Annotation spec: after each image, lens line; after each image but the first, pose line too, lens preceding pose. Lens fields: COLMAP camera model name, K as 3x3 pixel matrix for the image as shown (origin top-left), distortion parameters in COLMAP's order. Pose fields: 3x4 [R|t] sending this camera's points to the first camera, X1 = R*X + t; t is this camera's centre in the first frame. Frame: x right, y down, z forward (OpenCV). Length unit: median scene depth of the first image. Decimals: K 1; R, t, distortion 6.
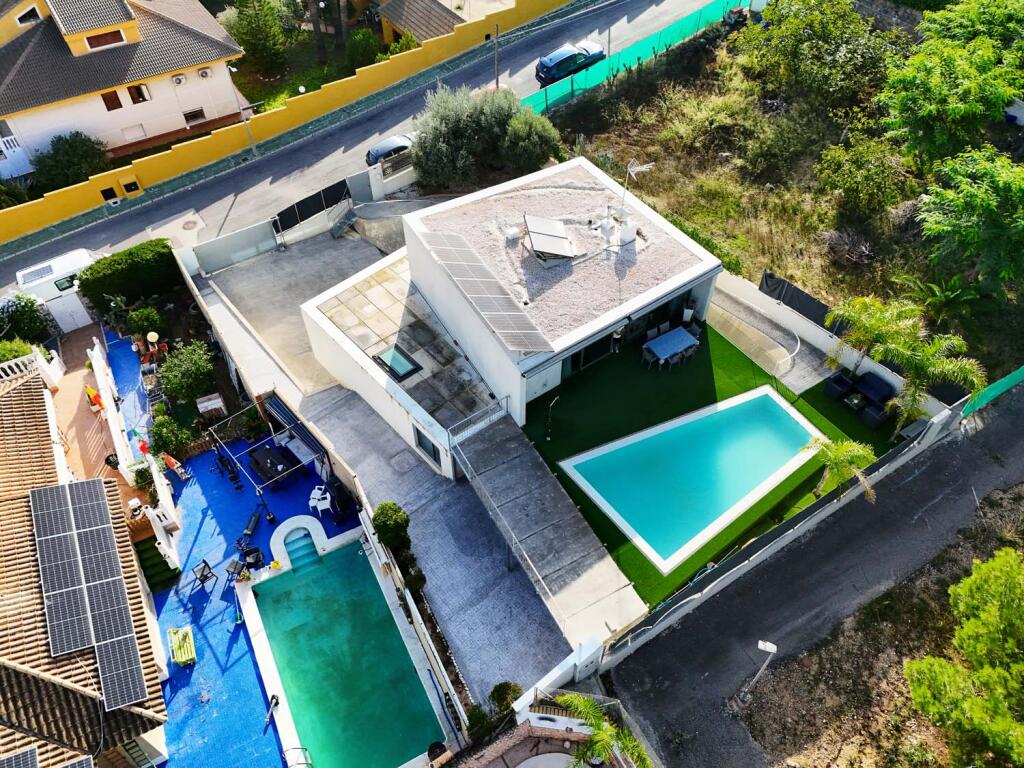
lens RADIAL K [[755.0, 0, 511.5], [0, 755.0, 379.9], [0, 0, 1]] dist [0.049506, -0.004183]
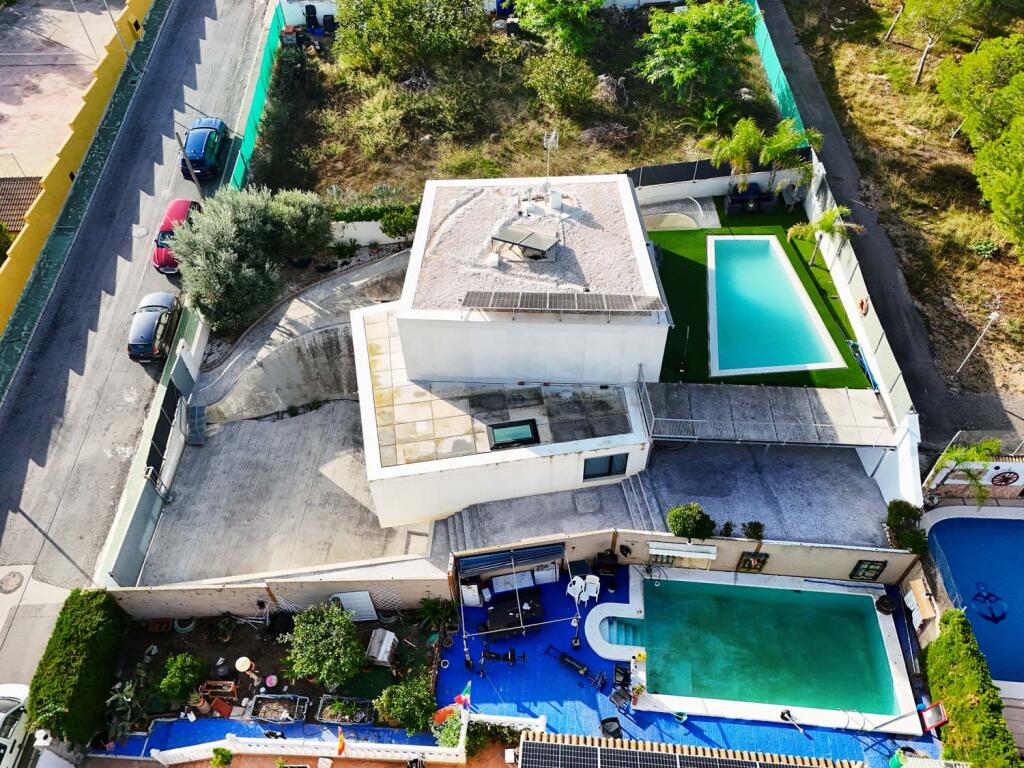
lens RADIAL K [[755.0, 0, 511.5], [0, 755.0, 379.9], [0, 0, 1]] dist [0.049506, -0.004183]
pose [[0.541291, -0.633510, 0.552874, -0.645899], [0.645842, 0.734287, 0.209070, -0.277518], [-0.538416, 0.243902, 0.806610, 0.241332]]
